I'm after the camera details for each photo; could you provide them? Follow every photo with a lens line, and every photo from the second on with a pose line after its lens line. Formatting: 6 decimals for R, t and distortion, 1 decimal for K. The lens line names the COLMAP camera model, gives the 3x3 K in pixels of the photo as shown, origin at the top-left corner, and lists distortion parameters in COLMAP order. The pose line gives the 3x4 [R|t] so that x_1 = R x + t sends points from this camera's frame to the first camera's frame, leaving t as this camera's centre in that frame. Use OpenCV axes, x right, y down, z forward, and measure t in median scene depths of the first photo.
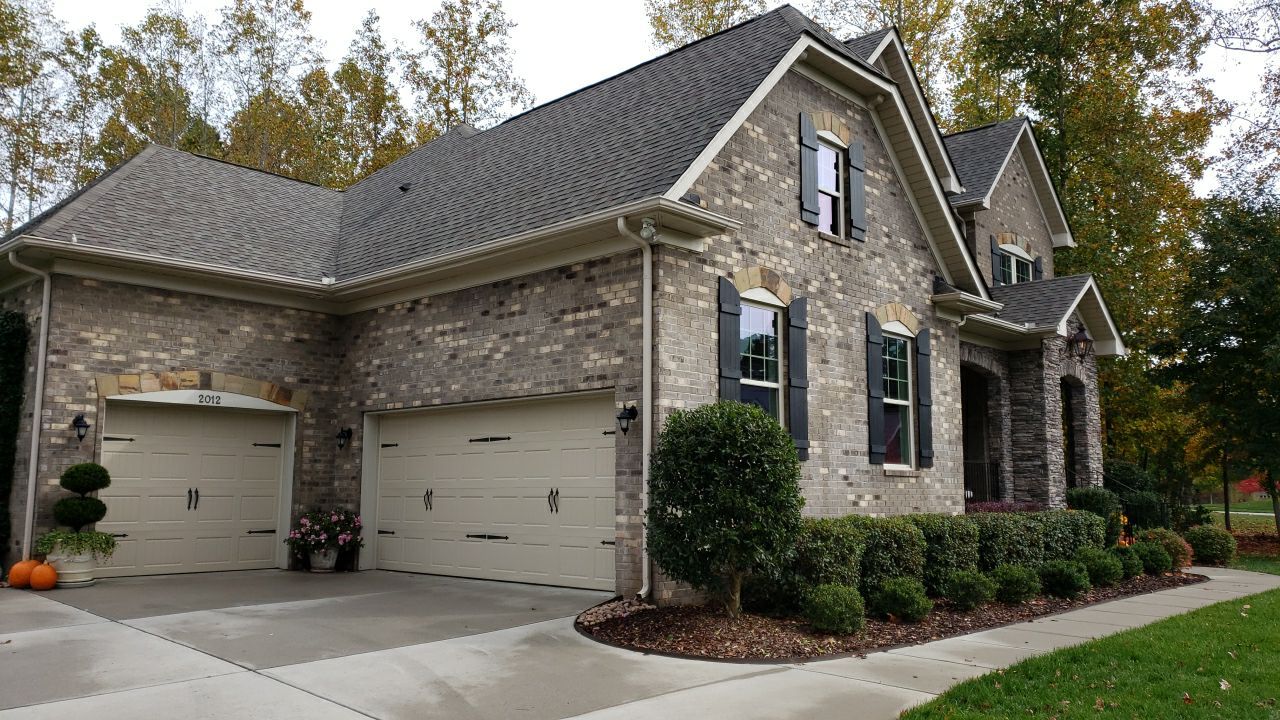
lens RADIAL K [[1002.5, 0, 640.0], [0, 1002.5, 360.0], [0, 0, 1]] dist [0.103610, -0.189191]
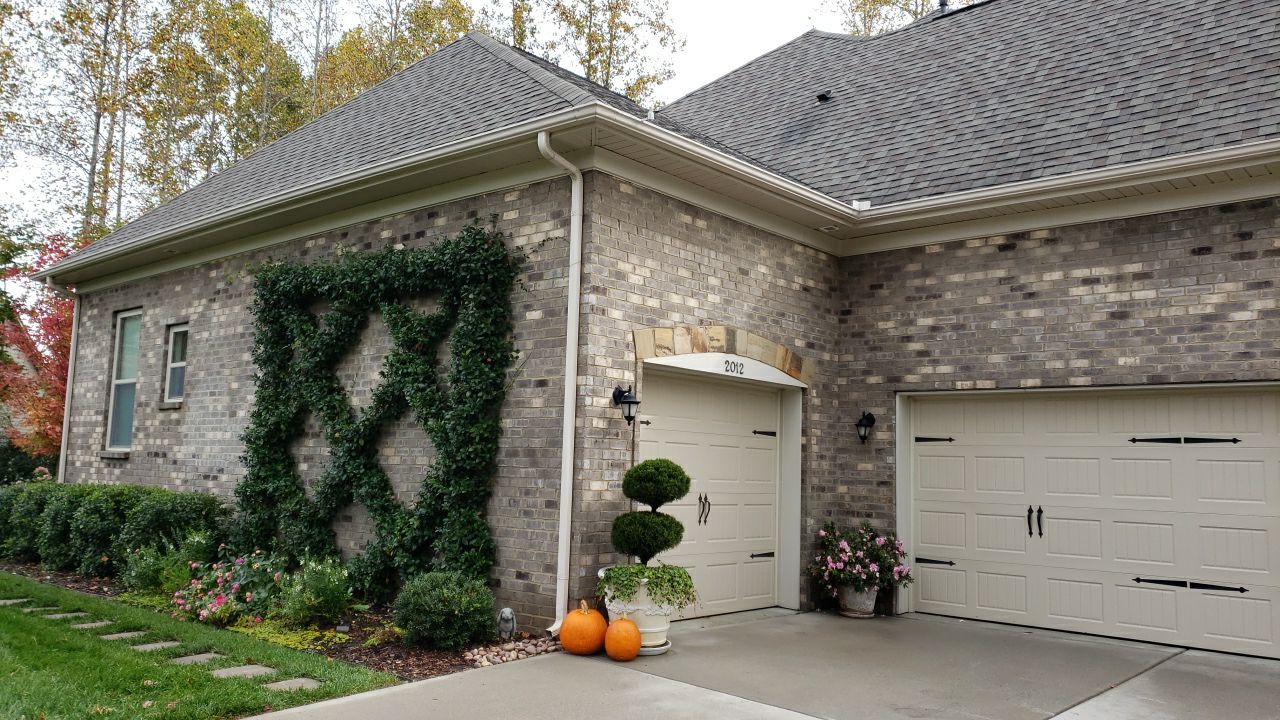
lens RADIAL K [[1002.5, 0, 640.0], [0, 1002.5, 360.0], [0, 0, 1]] dist [0.103610, -0.189191]
pose [[0.999410, 0.029625, 0.017367, -0.502658], [-0.030000, 0.999313, 0.021741, 0.020623], [-0.016711, -0.022249, 0.999613, 0.311966]]
